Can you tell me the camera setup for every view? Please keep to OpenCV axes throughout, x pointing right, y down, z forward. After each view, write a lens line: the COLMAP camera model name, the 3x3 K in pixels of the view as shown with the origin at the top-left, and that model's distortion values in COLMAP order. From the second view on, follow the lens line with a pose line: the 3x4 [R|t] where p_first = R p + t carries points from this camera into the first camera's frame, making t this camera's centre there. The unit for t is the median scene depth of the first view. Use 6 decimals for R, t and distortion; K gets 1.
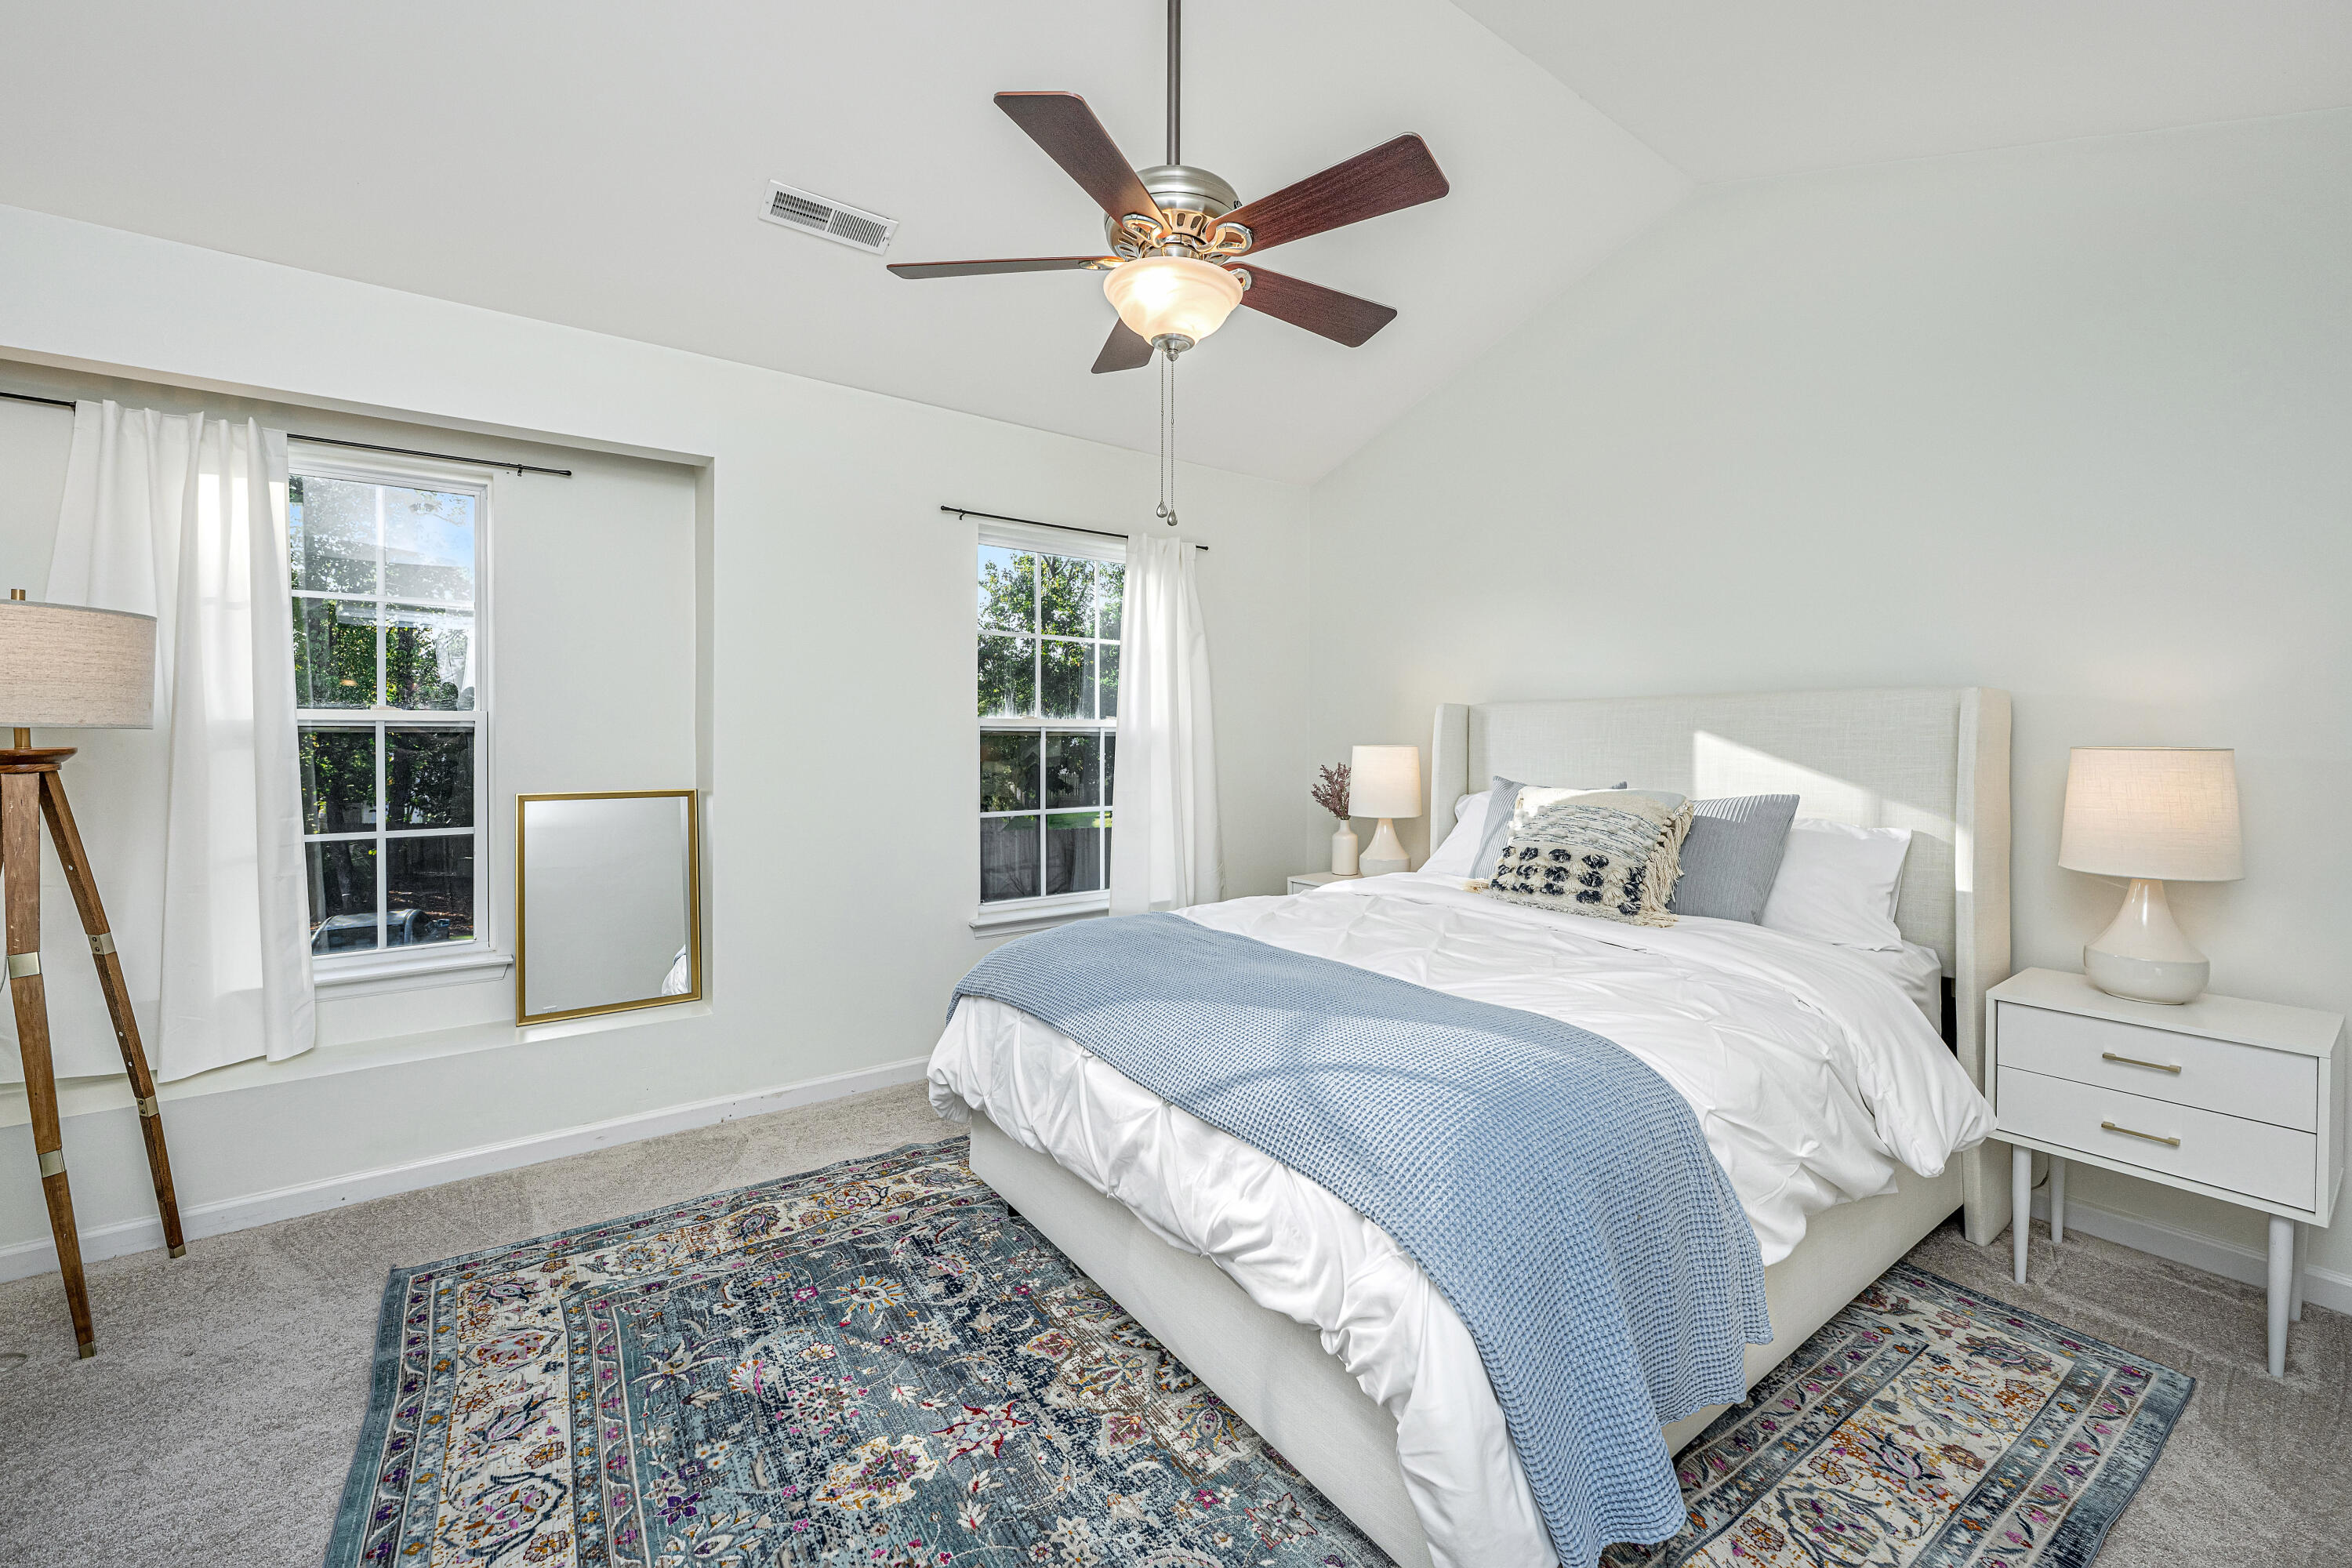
lens RADIAL K [[931.0, 0, 1176.9], [0, 931.0, 740.0], [0, 0, 1]] dist [0.000032, -0.000028]
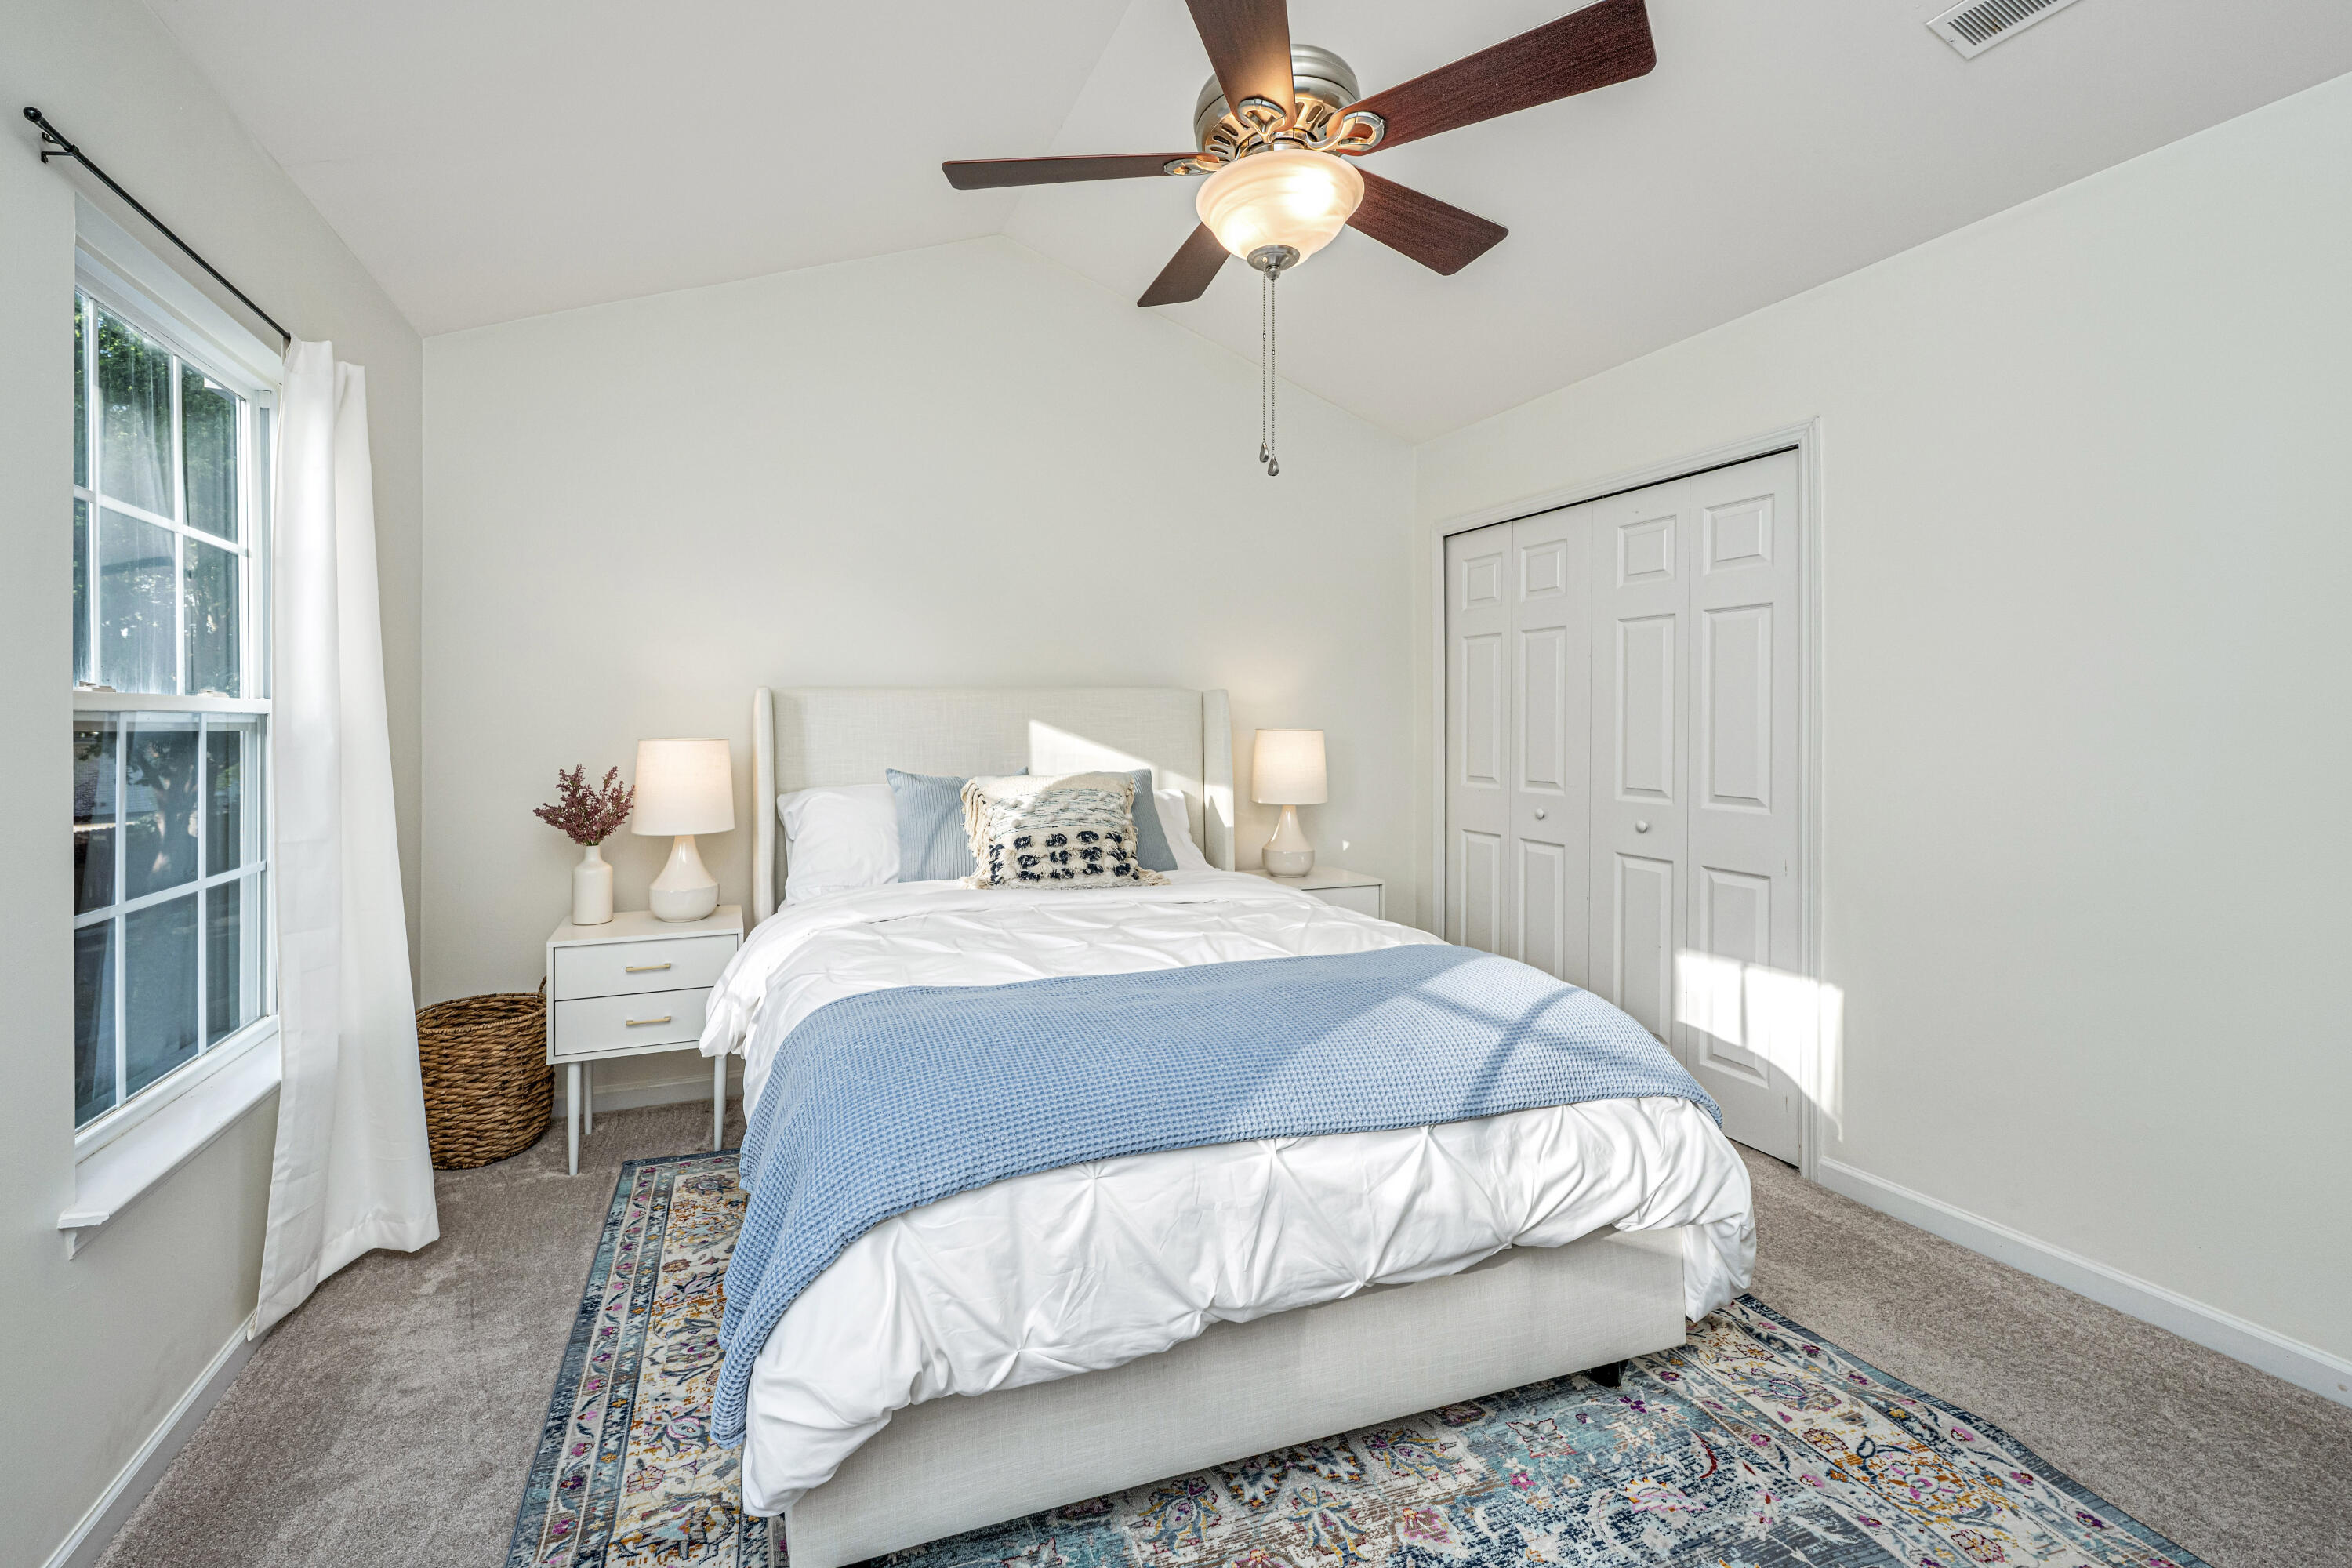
lens RADIAL K [[938.9, 0, 1175.8], [0, 938.9, 720.1], [0, 0, 1]] dist [-0.000897, -0.000307]
pose [[0.305641, 0.000824, 0.952147, -0.597928], [0.008821, 0.999954, -0.003697, -0.004962], [-0.952106, 0.009529, 0.305619, 0.591071]]
